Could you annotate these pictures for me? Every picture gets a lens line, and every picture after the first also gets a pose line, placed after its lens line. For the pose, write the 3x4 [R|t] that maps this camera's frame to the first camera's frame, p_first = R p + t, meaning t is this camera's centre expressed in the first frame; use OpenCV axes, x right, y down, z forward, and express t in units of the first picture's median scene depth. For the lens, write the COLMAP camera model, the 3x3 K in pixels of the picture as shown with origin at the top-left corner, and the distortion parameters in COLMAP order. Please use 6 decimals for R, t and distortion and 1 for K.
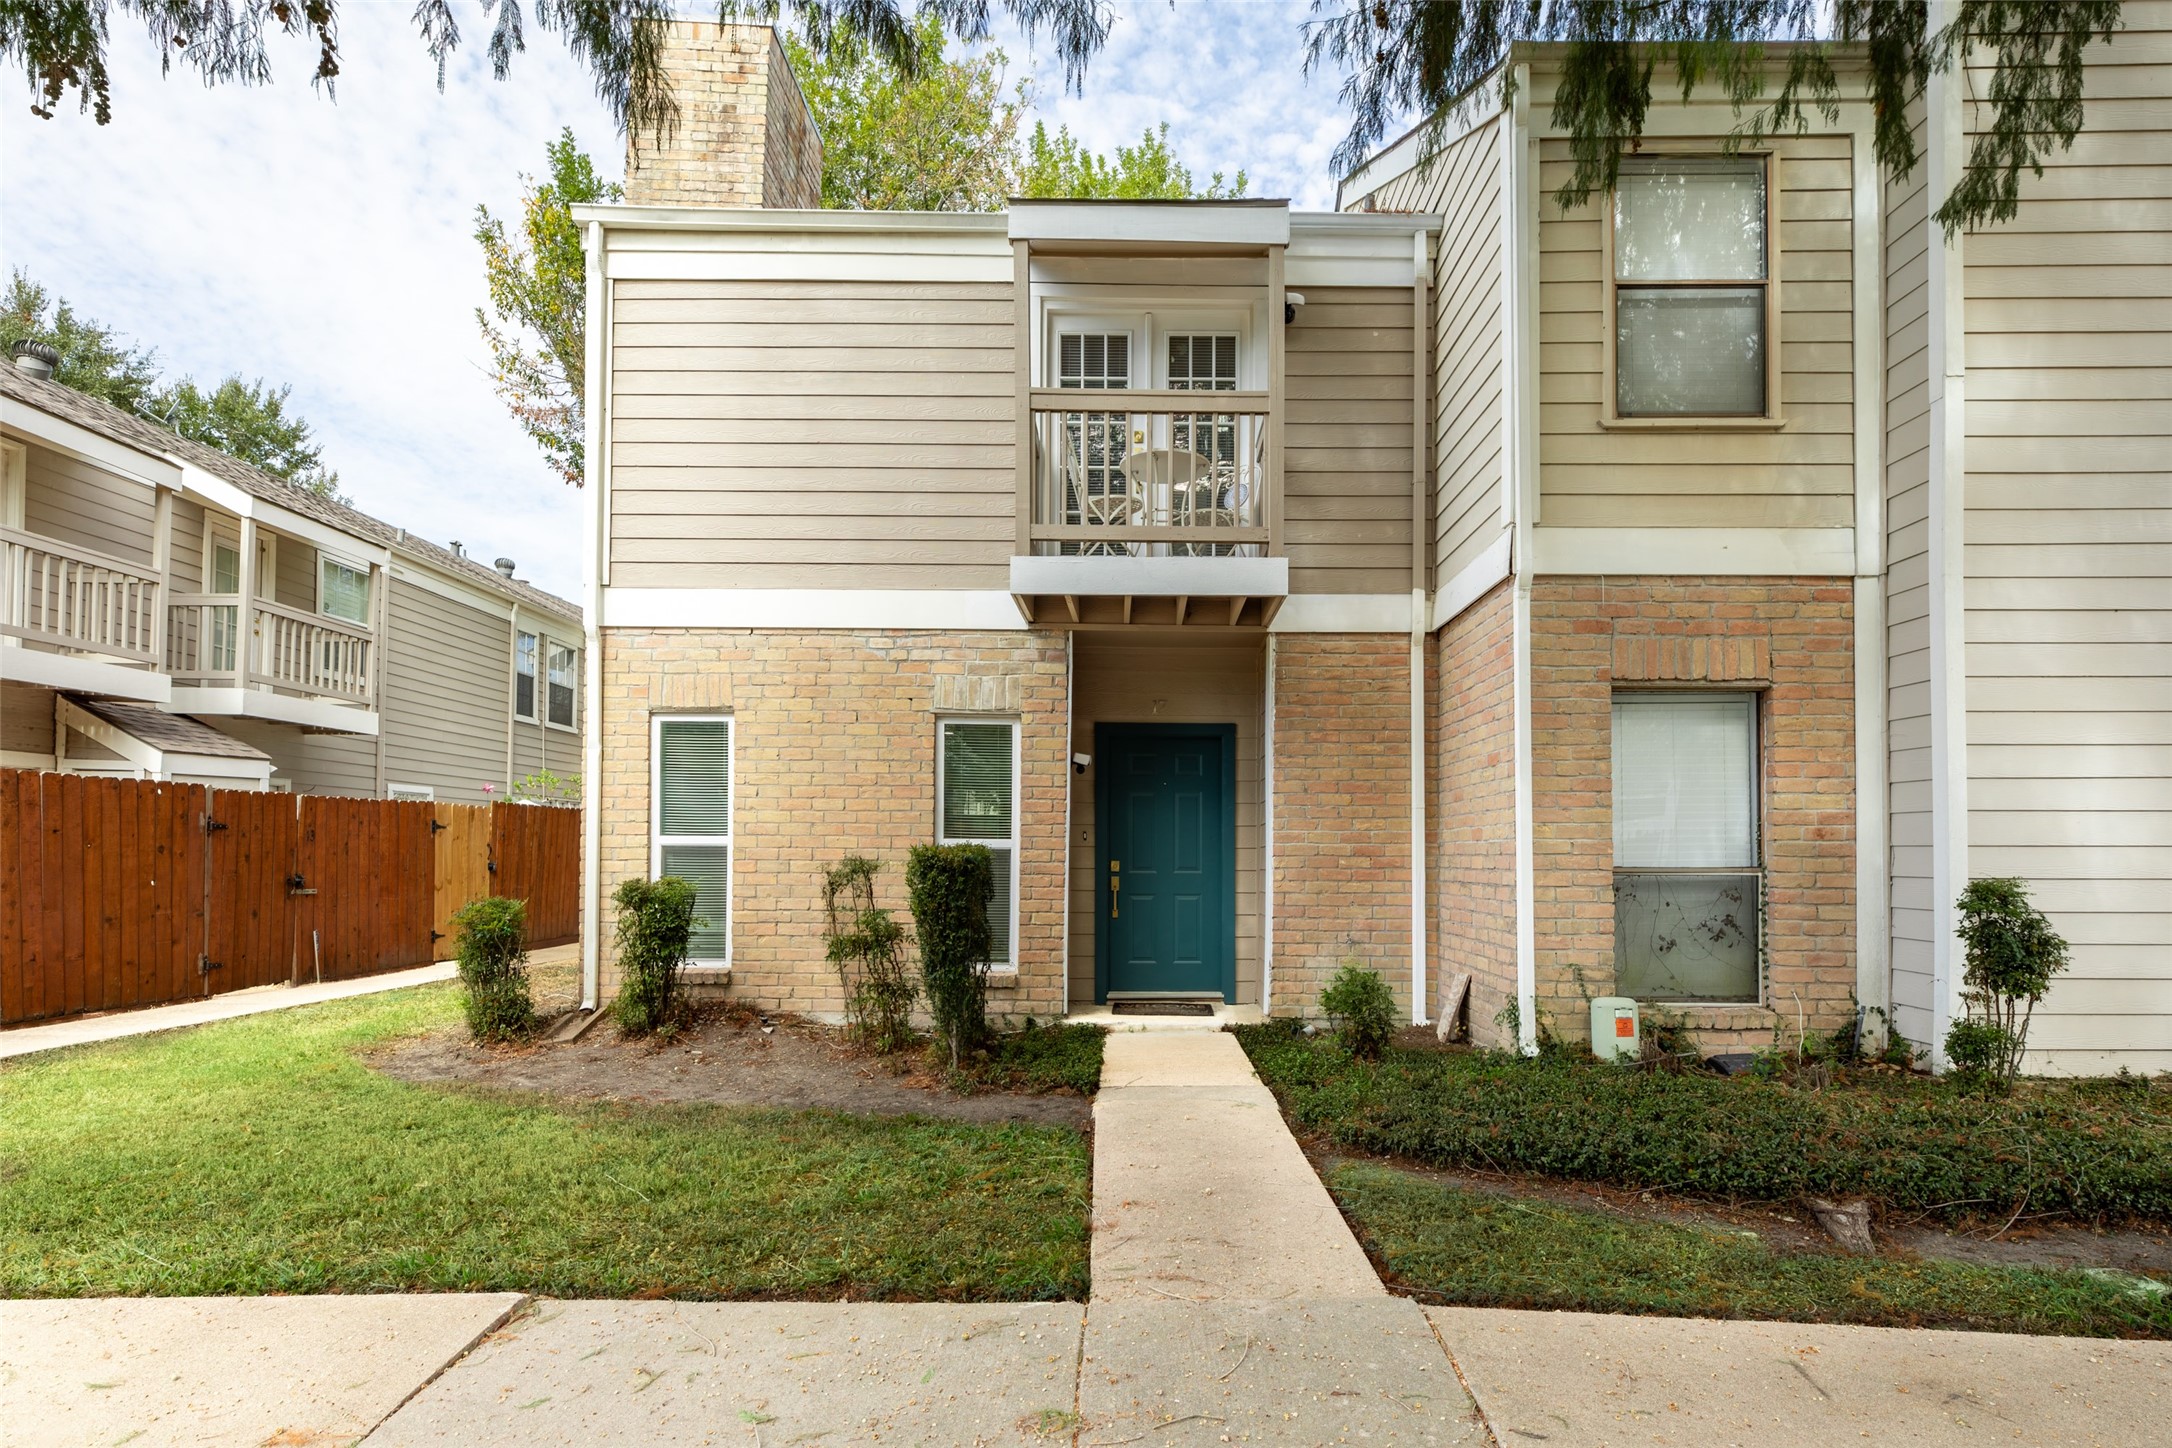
lens RADIAL K [[1059.5, 0, 1113.6], [0, 1059.5, 825.3], [0, 0, 1]] dist [0.001821, 0.000030]
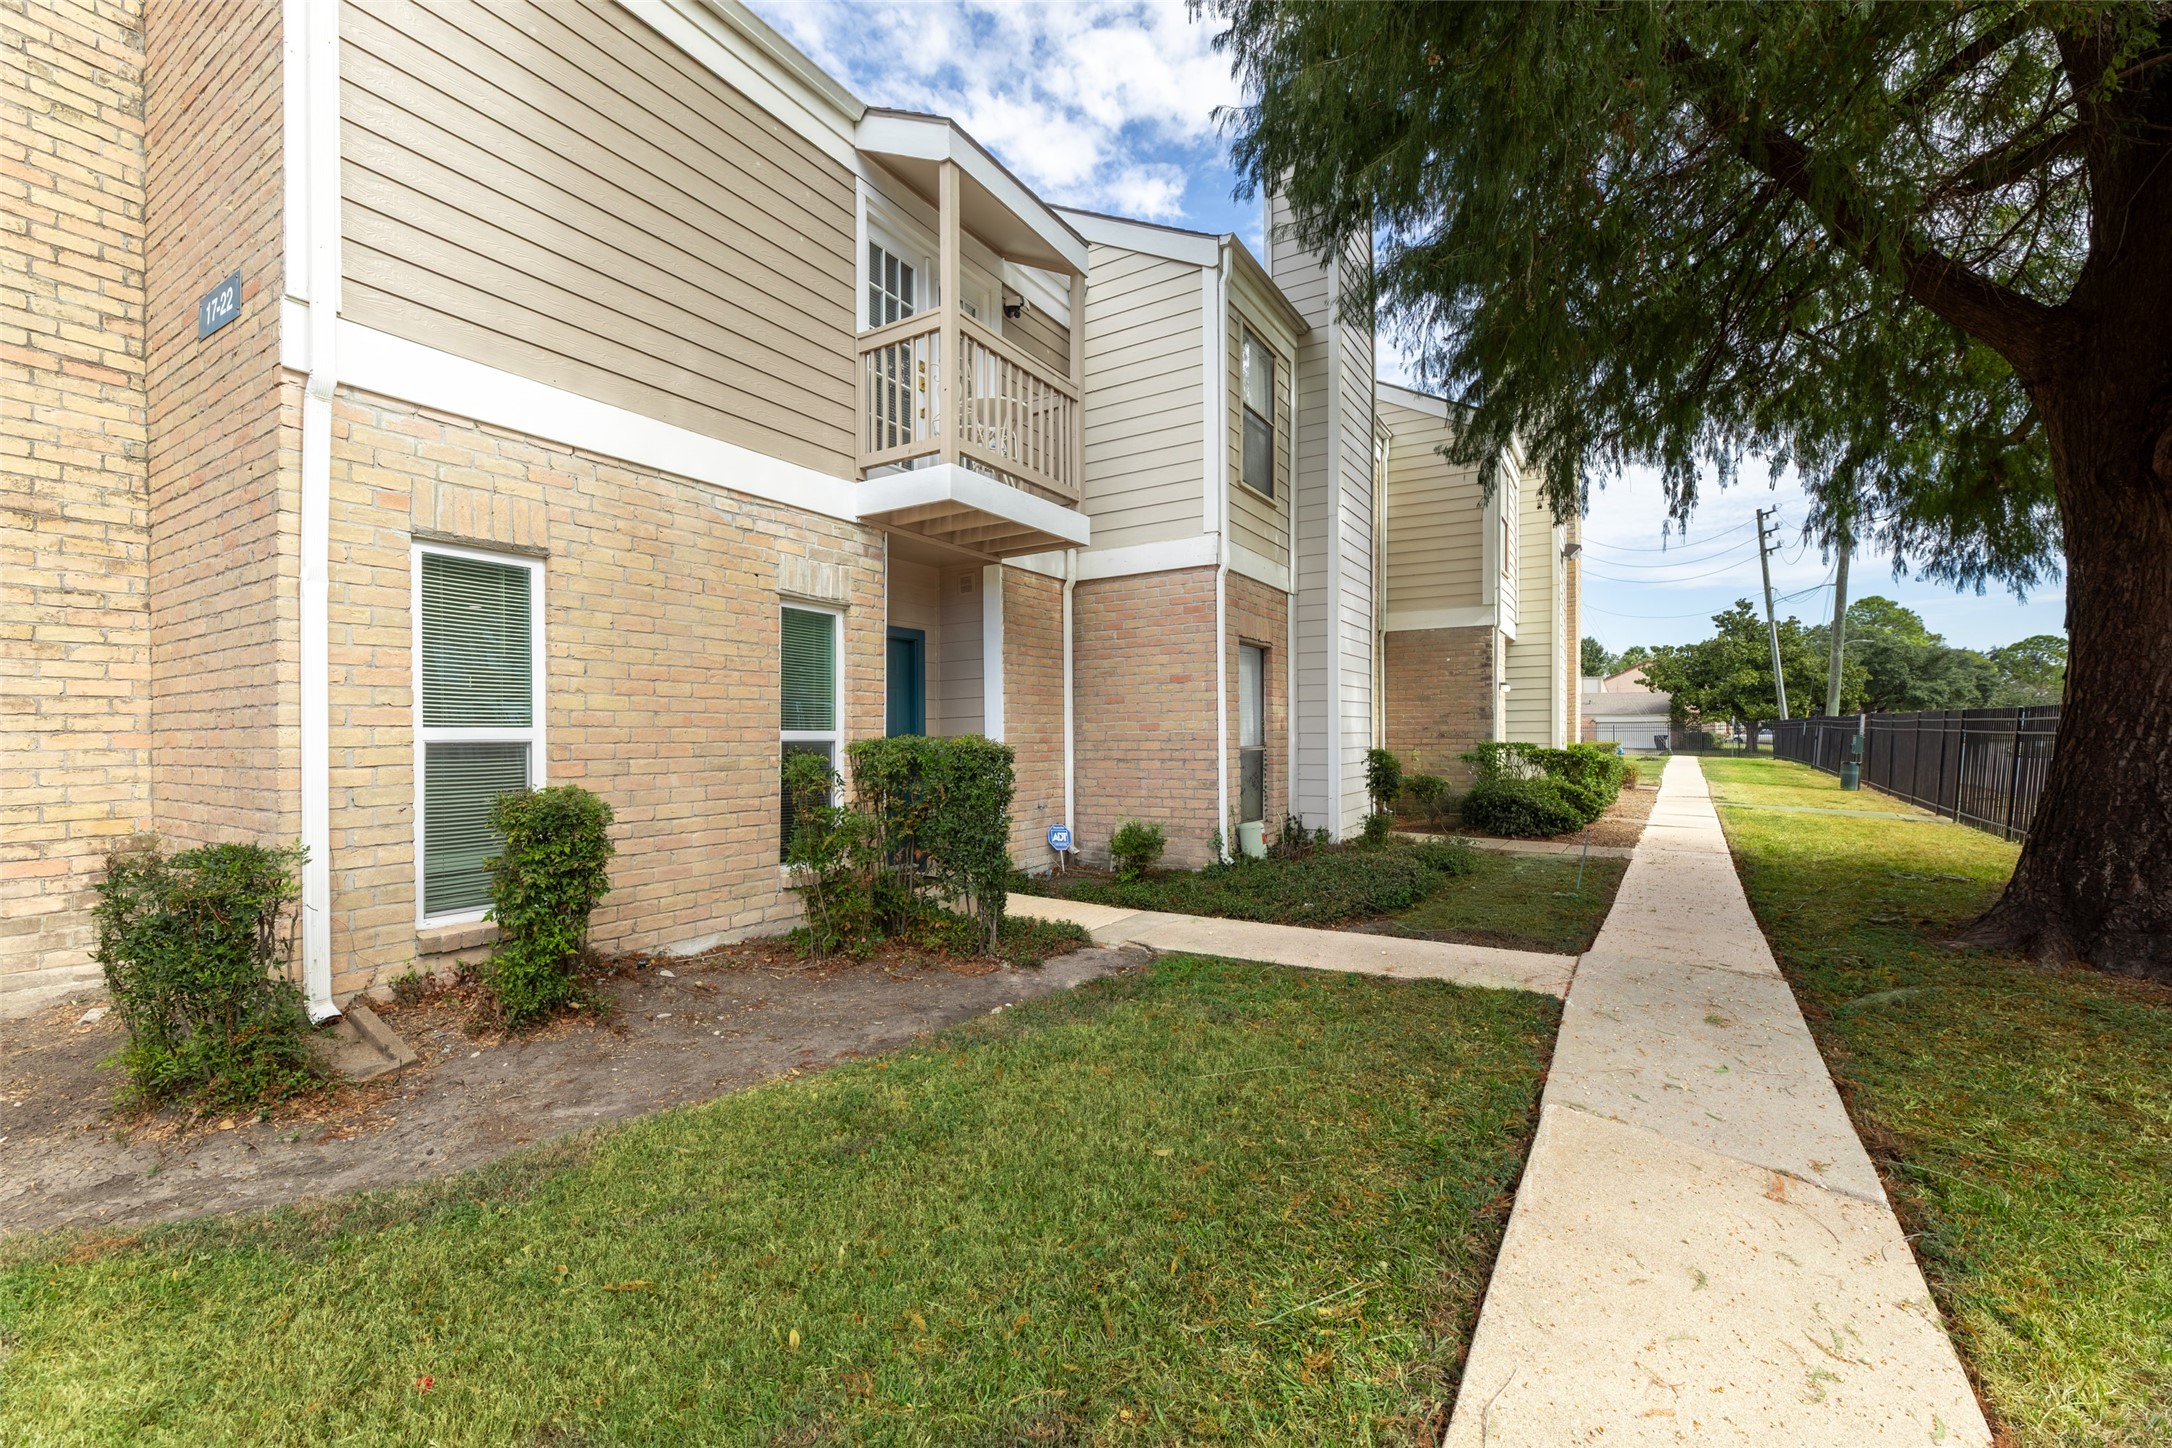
lens RADIAL K [[884.5, 0, 1087.1], [0, 884.5, 729.3], [0, 0, 1]] dist [0.000661, -0.000044]
pose [[0.523282, -0.002523, 0.852156, -0.683133], [-0.011828, 0.999878, 0.010224, 0.000415], [-0.852078, -0.015429, 0.523188, 0.369060]]
